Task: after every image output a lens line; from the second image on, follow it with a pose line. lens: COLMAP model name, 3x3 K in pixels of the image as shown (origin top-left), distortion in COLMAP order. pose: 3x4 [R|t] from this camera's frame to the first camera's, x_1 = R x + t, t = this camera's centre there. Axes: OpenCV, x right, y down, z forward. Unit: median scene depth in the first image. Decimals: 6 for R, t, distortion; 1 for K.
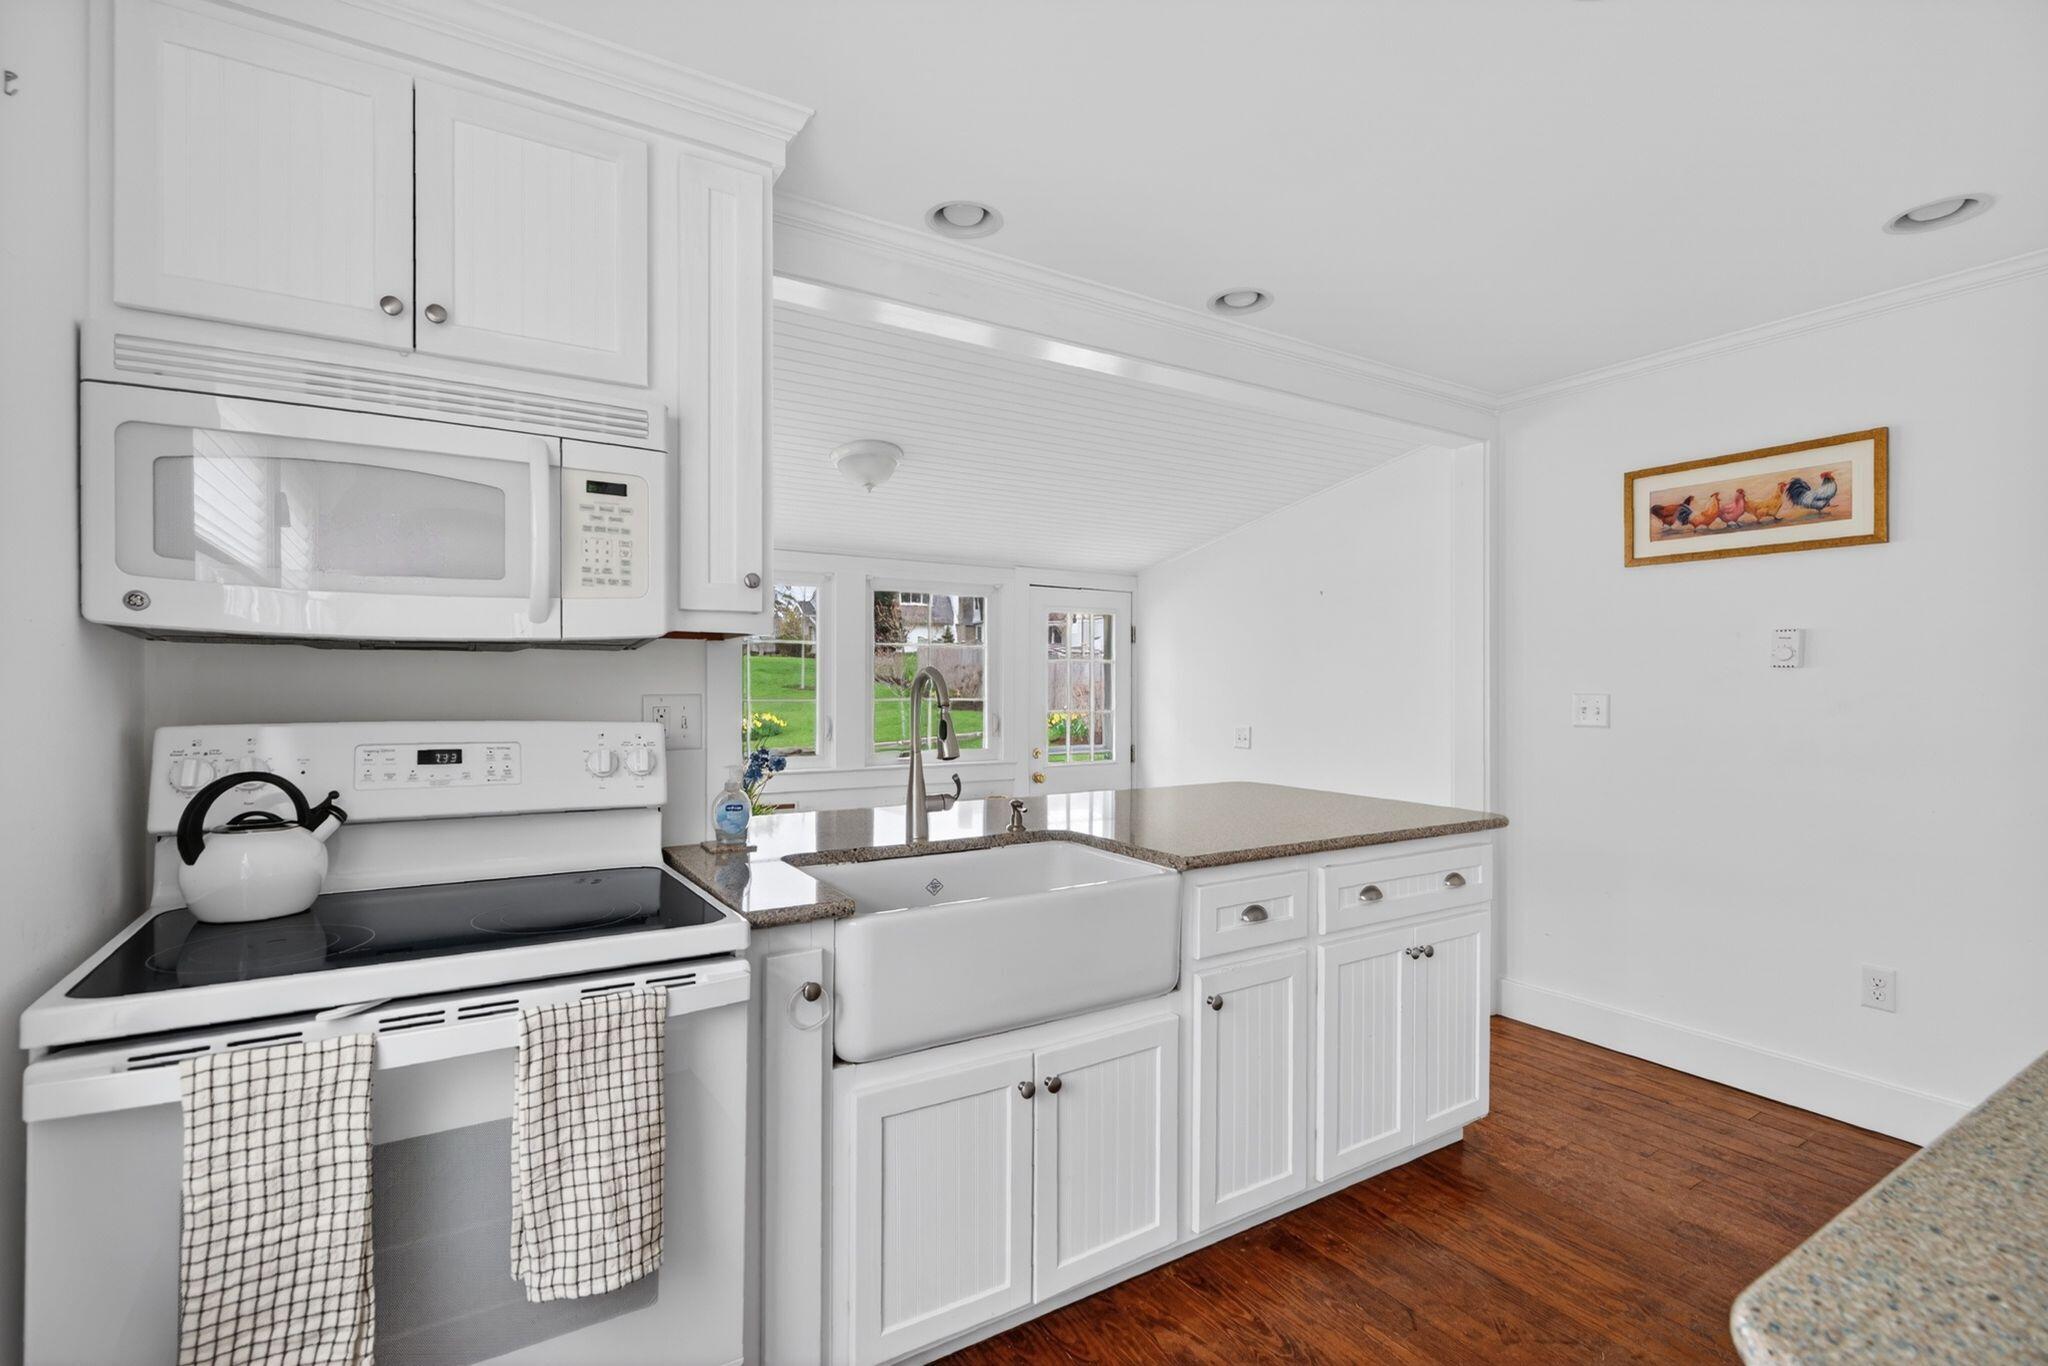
lens RADIAL K [[941.4, 0, 1035.4], [0, 941.4, 675.9], [0, 0, 1]] dist [0.000776, 0.000123]
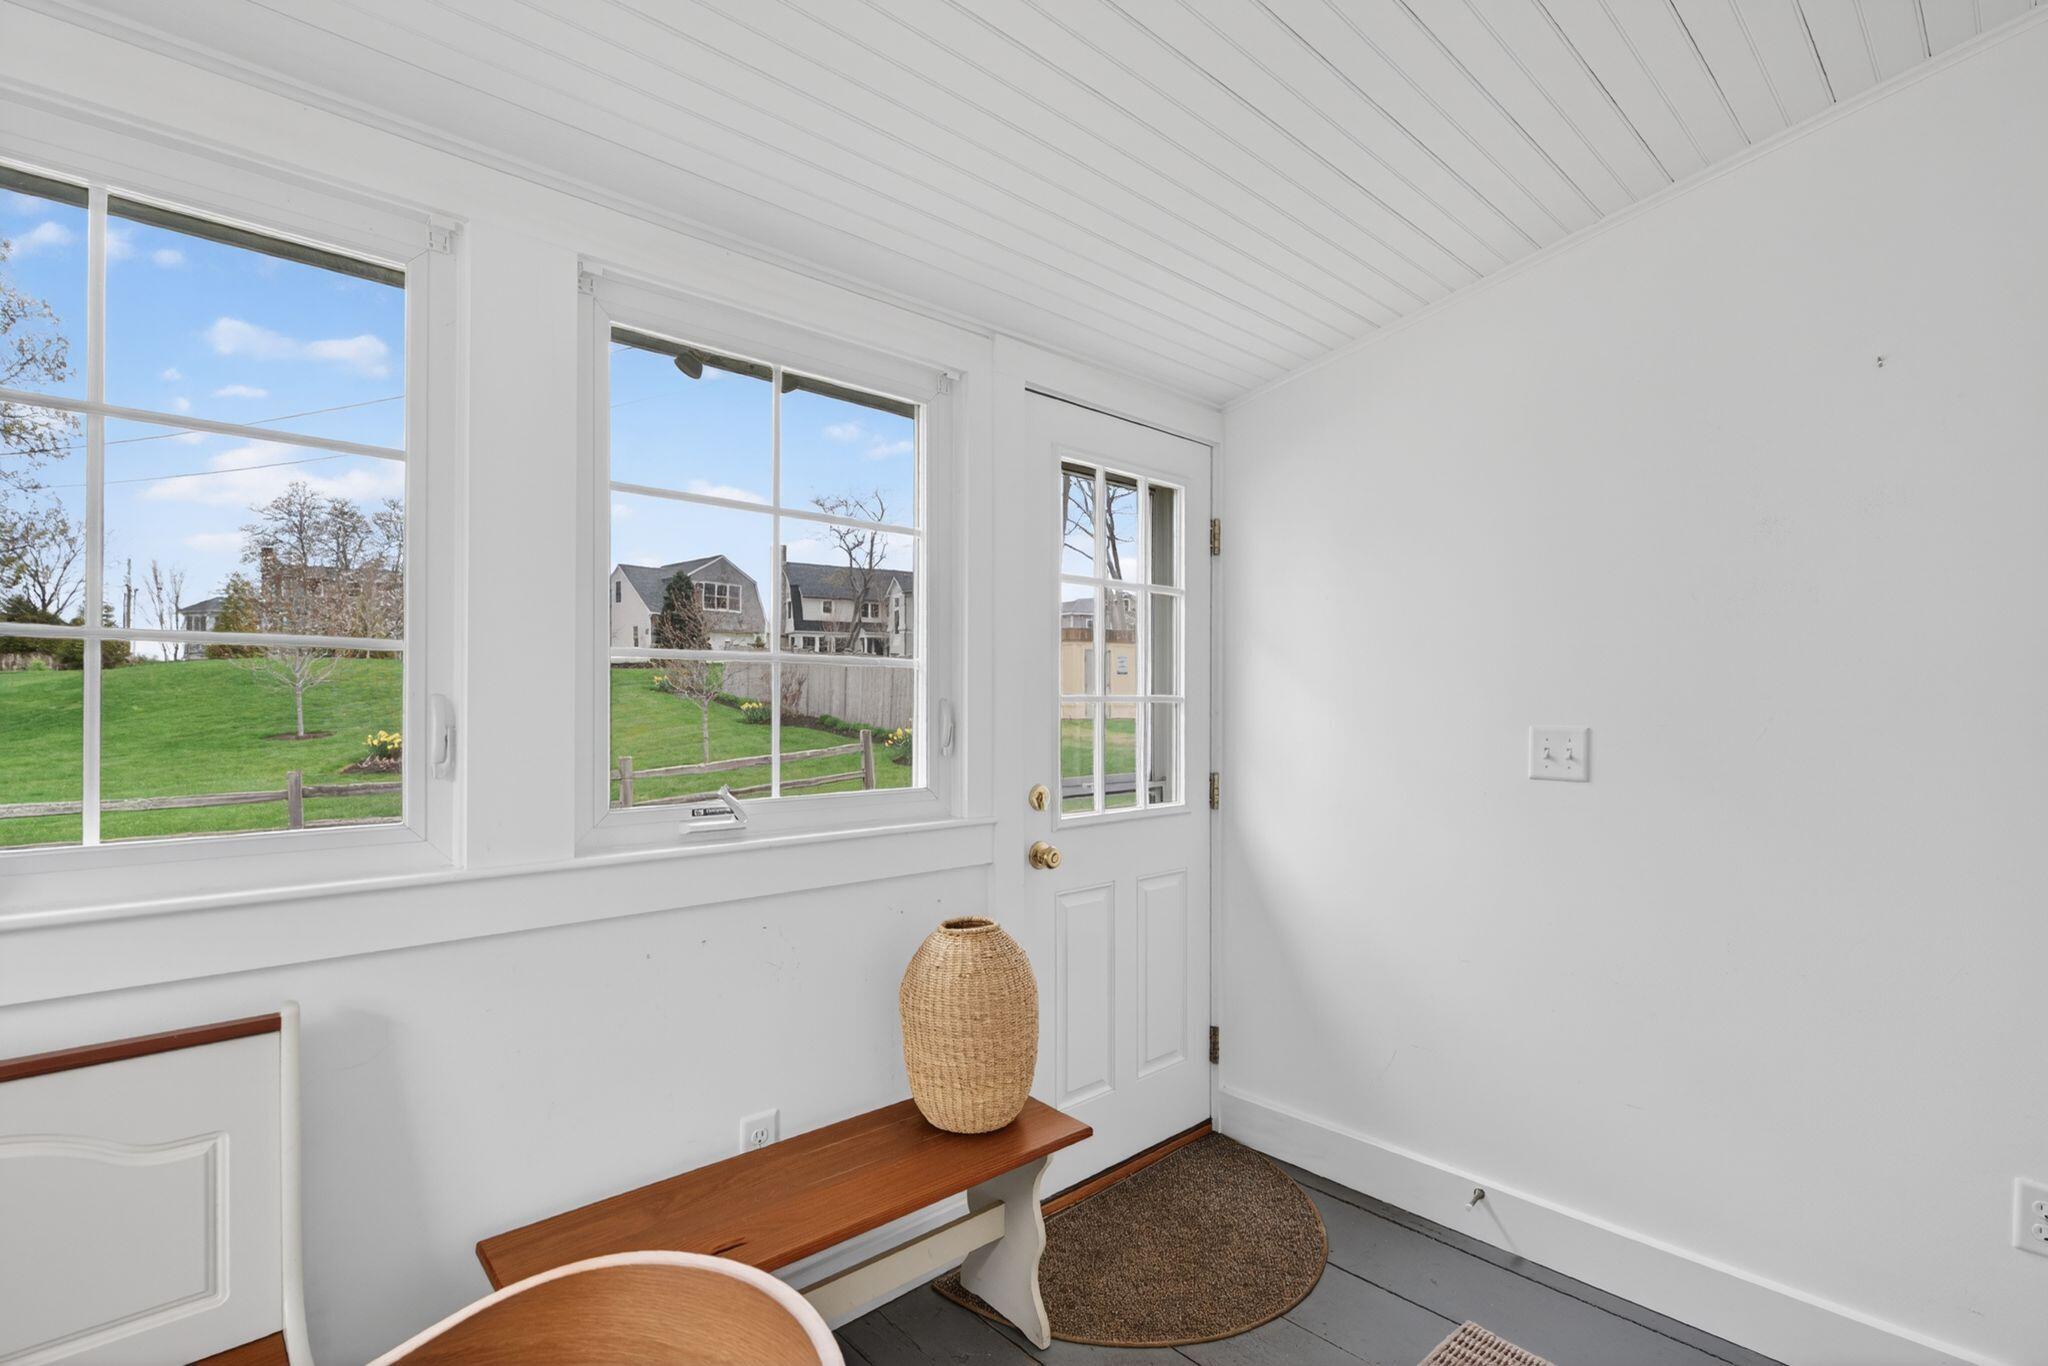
lens RADIAL K [[941.4, 0, 1012.9], [0, 941.4, 689.3], [0, 0, 1]] dist [0.000776, 0.000123]
pose [[0.984594, 0.000694, 0.174853, -0.110402], [0.000386, 0.999981, -0.006139, 0.049753], [-0.174854, 0.006112, 0.984575, 0.797345]]
